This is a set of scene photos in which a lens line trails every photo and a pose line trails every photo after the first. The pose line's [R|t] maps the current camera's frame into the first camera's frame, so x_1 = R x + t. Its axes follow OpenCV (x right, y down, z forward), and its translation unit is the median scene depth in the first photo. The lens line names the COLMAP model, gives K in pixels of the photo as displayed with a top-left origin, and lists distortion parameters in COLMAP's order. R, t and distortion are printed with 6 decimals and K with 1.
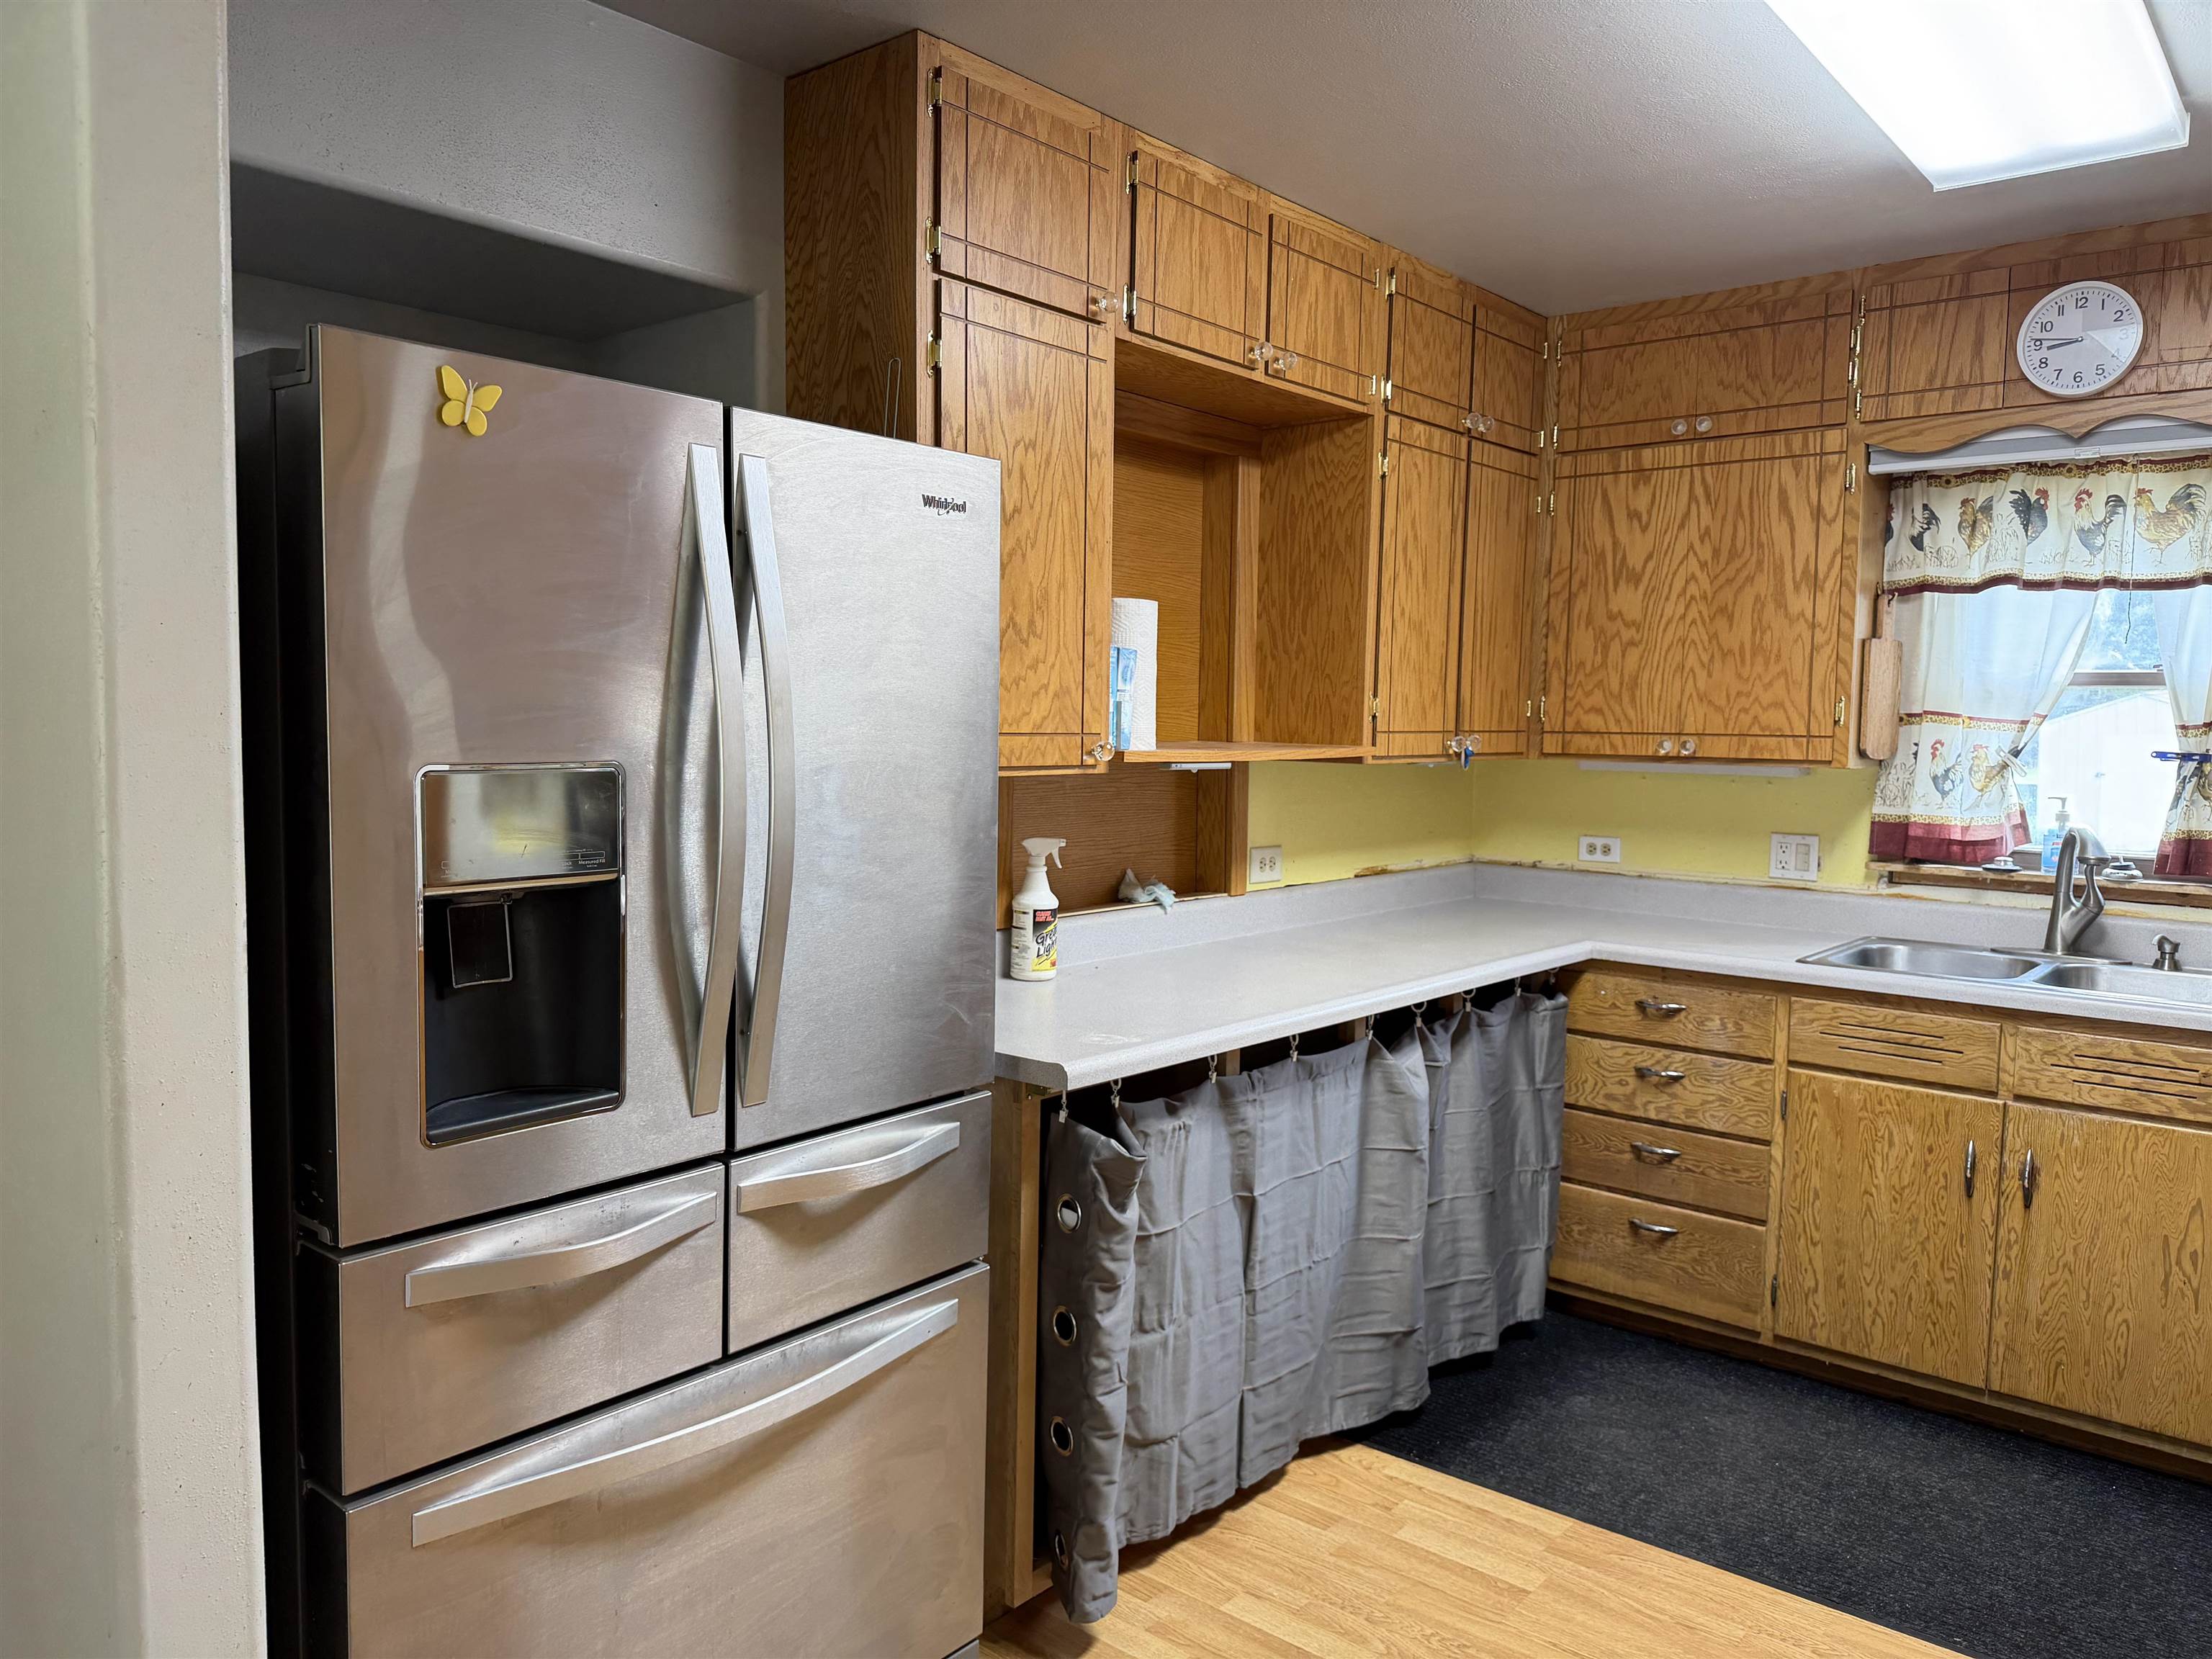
lens RADIAL K [[1558.6, 0, 1099.5], [0, 1558.6, 840.8], [0, 0, 1]] dist [0.055303, -0.062747]
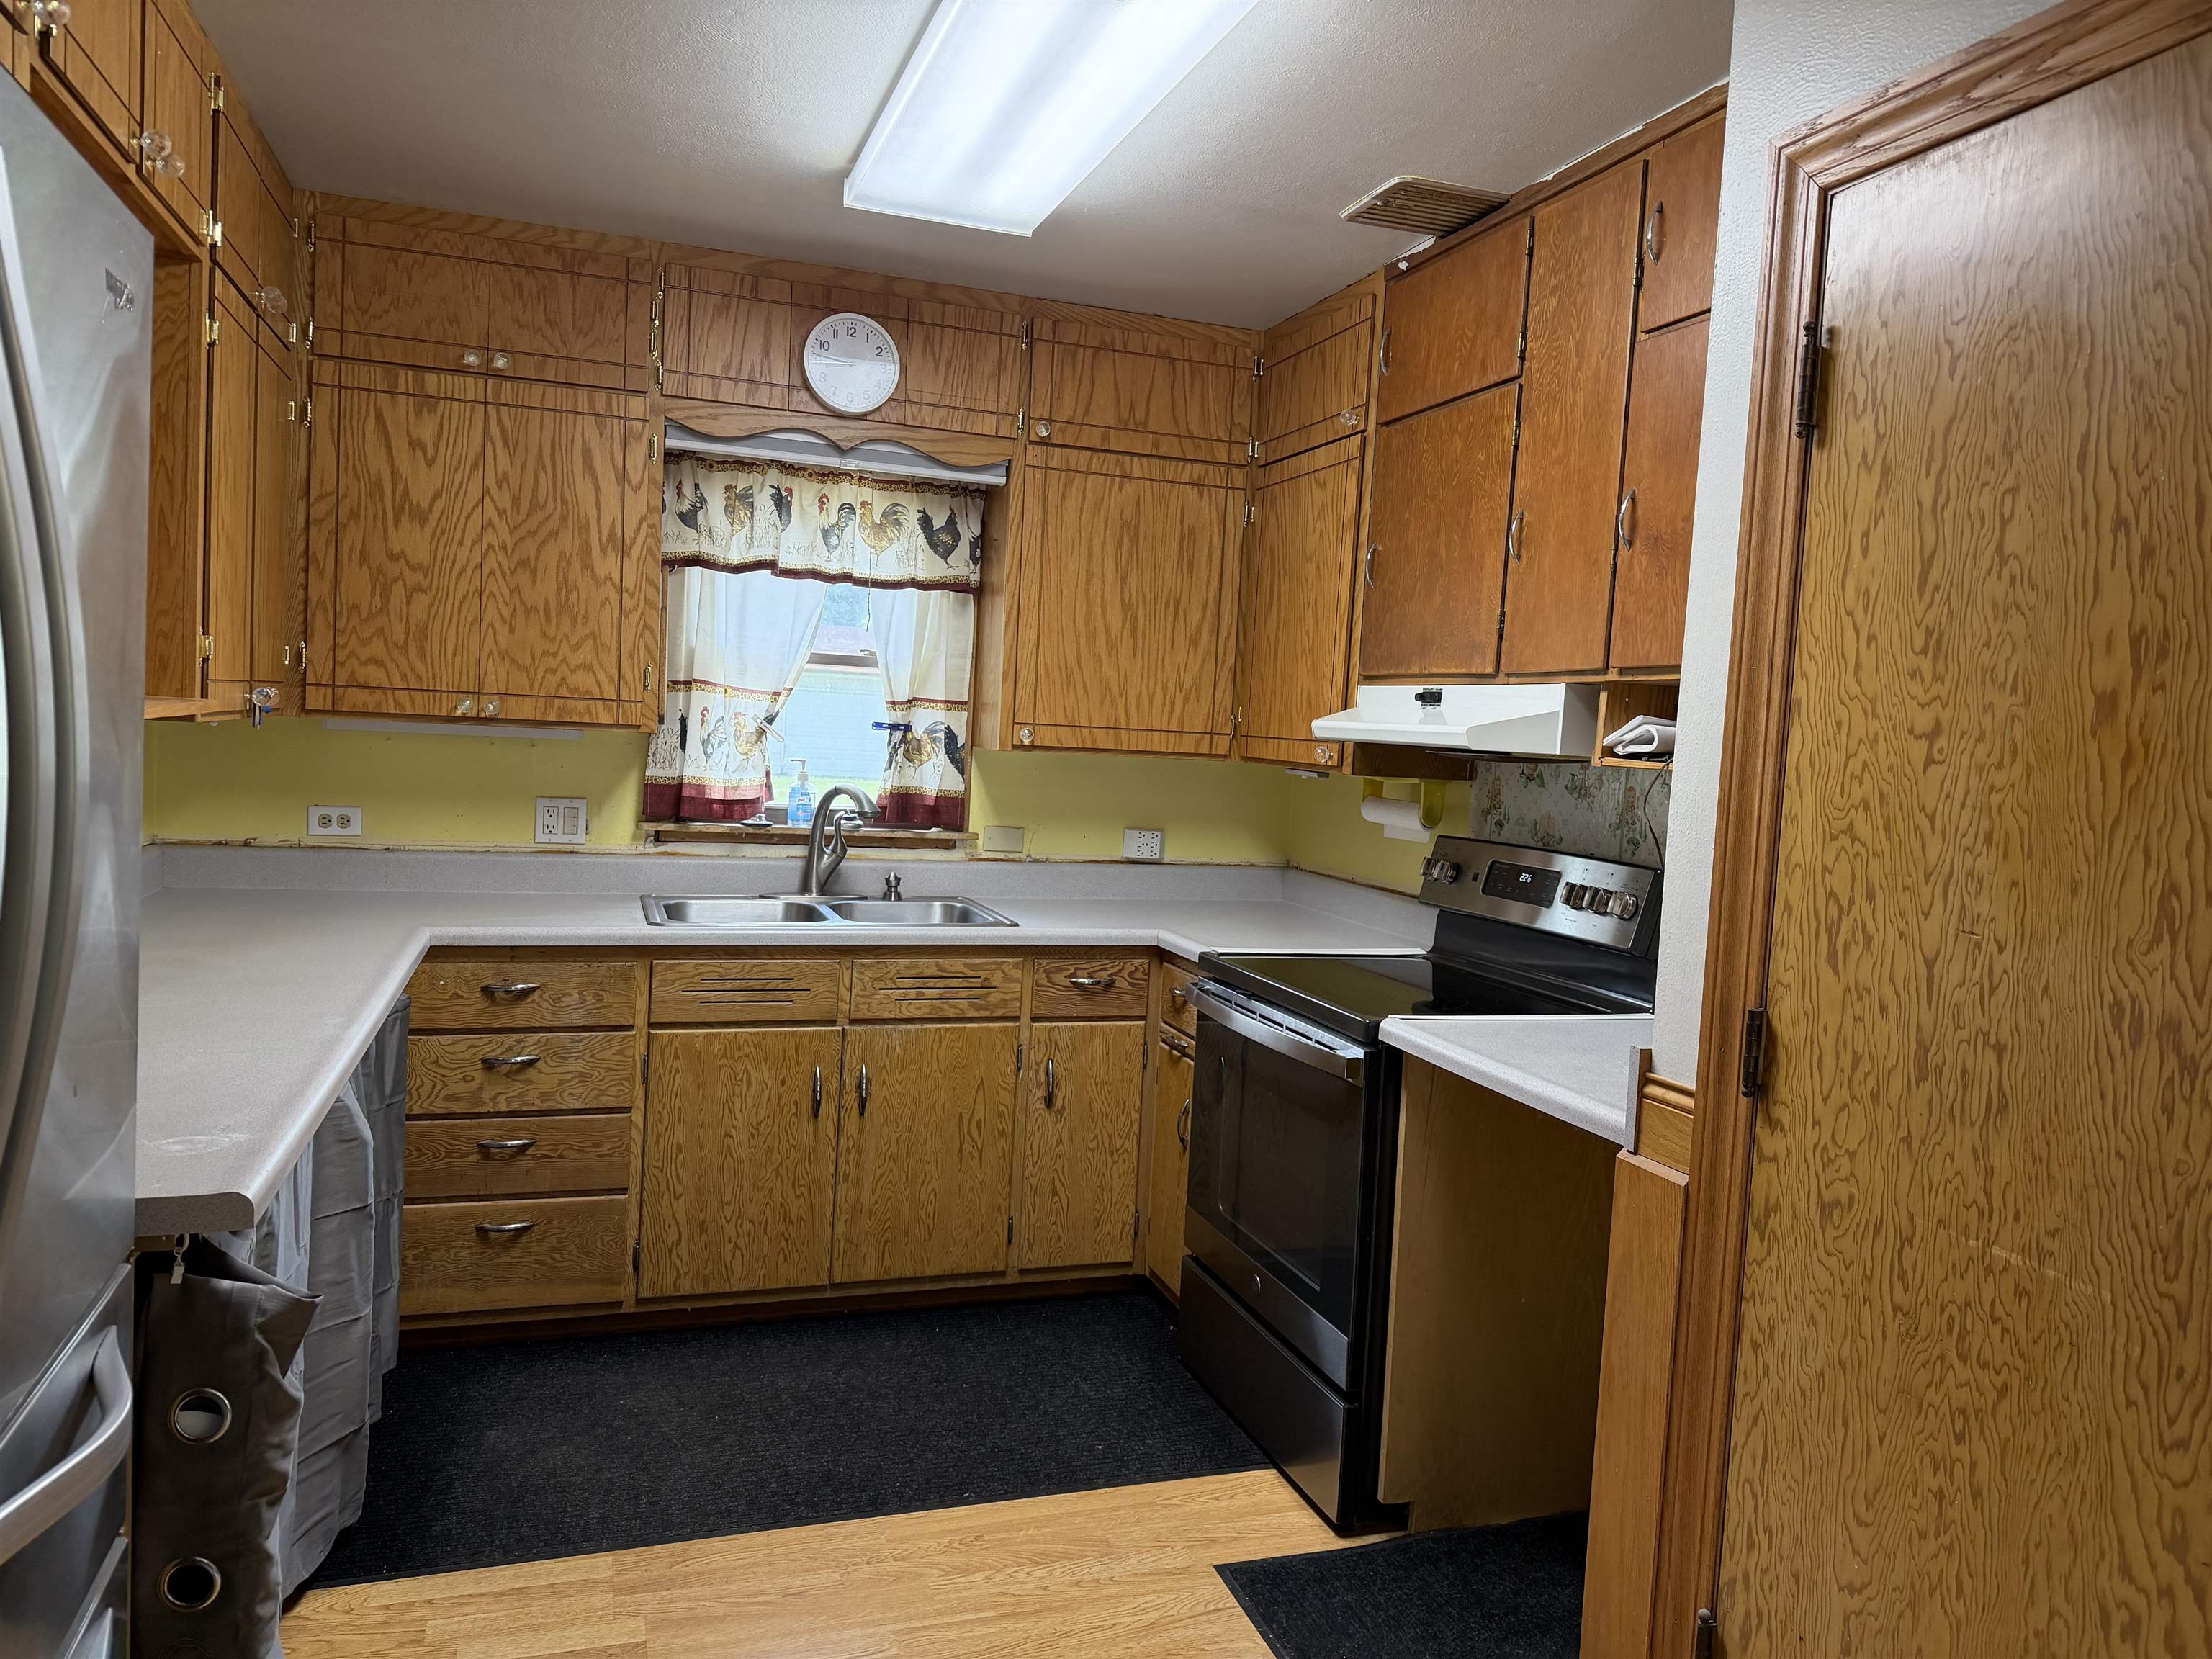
lens RADIAL K [[1534.5, 0, 1106.0], [0, 1534.5, 829.5], [0, 0, 1]] dist [0.146659, -0.269571]
pose [[0.515959, -0.047400, 0.855301, -0.242317], [0.027588, 0.998869, 0.038714, -0.013995], [-0.856169, 0.003622, 0.516684, 0.222126]]
